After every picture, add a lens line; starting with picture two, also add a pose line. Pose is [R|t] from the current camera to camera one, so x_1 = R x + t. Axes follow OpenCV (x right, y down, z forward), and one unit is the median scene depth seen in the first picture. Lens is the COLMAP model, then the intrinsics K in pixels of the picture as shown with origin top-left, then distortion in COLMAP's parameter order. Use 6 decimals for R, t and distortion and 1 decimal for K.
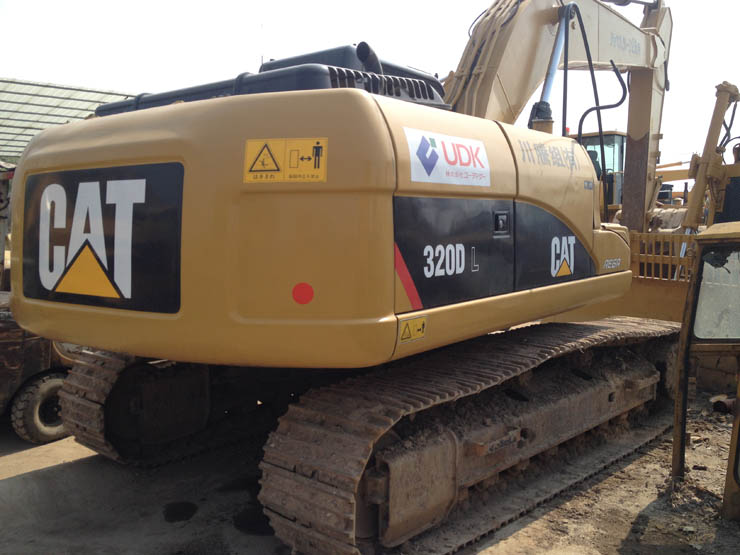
lens RADIAL K [[661.4, 0, 350.3], [0, 661.4, 276.1], [0, 0, 1]] dist [0.127823, -0.190578]
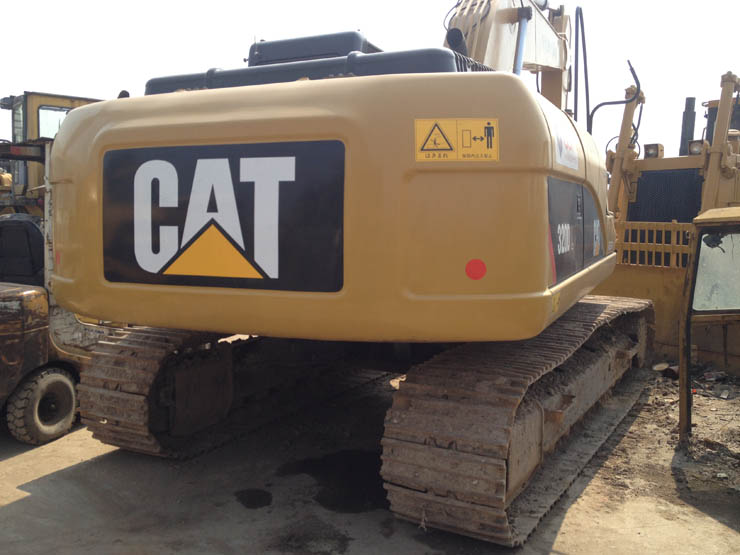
lens RADIAL K [[661.4, 0, 350.3], [0, 661.4, 276.1], [0, 0, 1]] dist [0.127823, -0.190578]
pose [[0.978079, -0.013730, 0.207779, -0.388641], [0.010922, 0.999833, 0.014655, 0.015769], [-0.207945, -0.012065, 0.978066, 0.019853]]
